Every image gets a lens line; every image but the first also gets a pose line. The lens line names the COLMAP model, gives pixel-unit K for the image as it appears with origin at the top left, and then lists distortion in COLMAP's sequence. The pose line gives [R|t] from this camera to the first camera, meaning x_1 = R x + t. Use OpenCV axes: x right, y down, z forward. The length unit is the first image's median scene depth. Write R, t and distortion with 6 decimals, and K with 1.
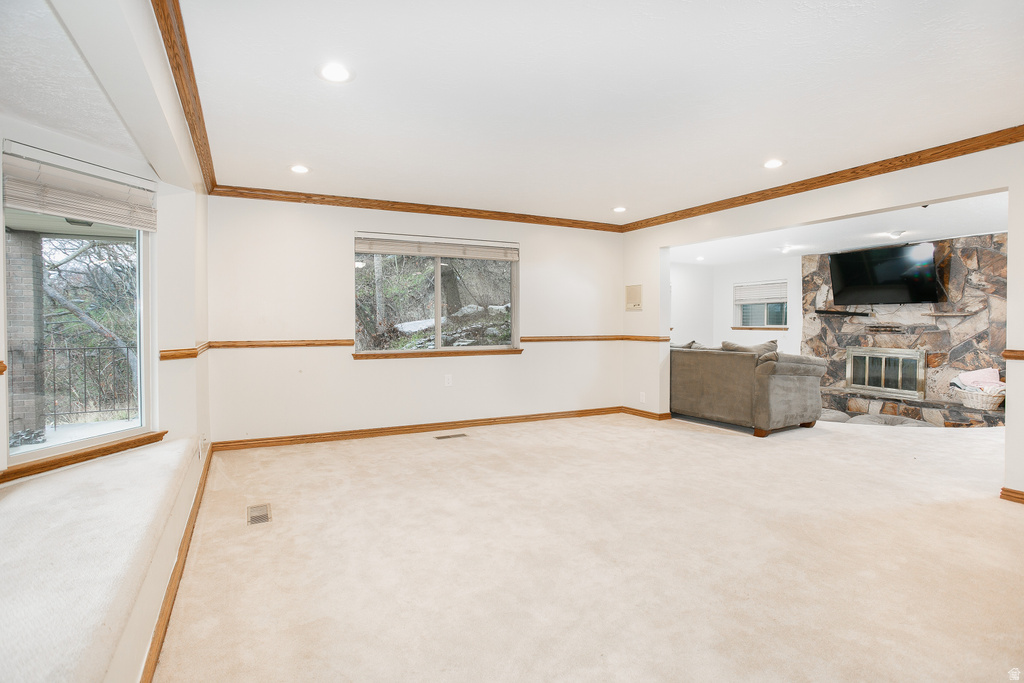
lens RADIAL K [[525.2, 0, 513.4], [0, 525.2, 331.5], [0, 0, 1]] dist [-0.056438, 0.029462]
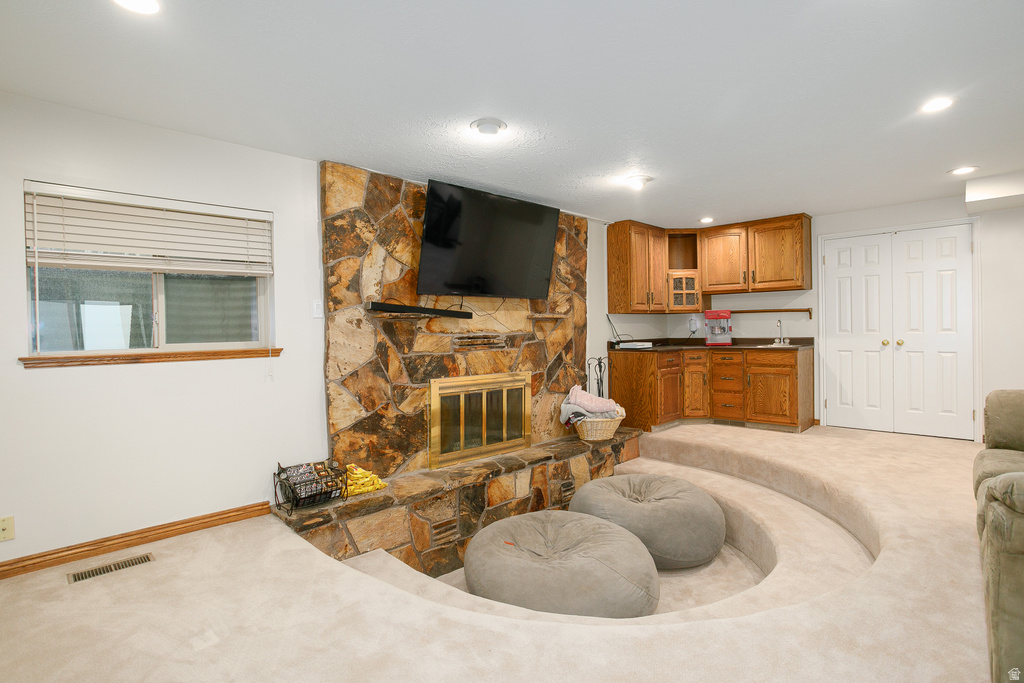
lens RADIAL K [[525.2, 0, 513.4], [0, 525.2, 331.5], [0, 0, 1]] dist [-0.056438, 0.029462]
pose [[-0.299932, -0.004164, 0.953952, 0.165803], [0.032279, 0.999374, 0.014511, -0.022569], [-0.953414, 0.035145, -0.299610, 1.142887]]
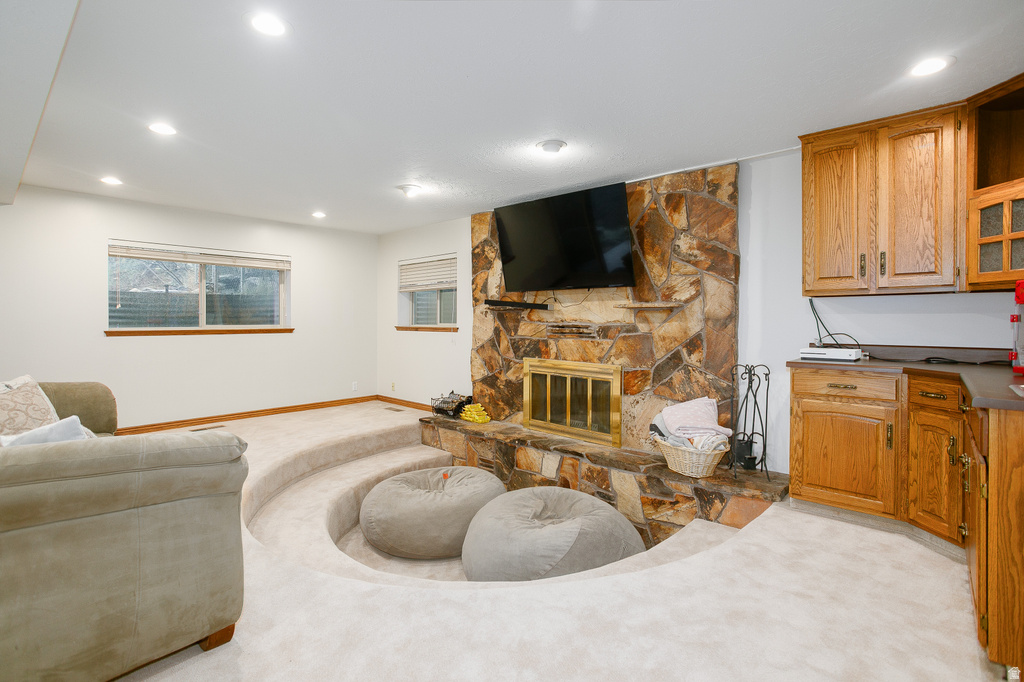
lens RADIAL K [[511.8, 0, 510.6], [0, 511.8, 322.2], [0, 0, 1]] dist [-0.051114, 0.027439]
pose [[0.942891, -0.003038, 0.333087, 0.455712], [0.006692, 0.999929, -0.009823, -0.008620], [-0.333033, 0.011491, 0.942845, 0.452758]]
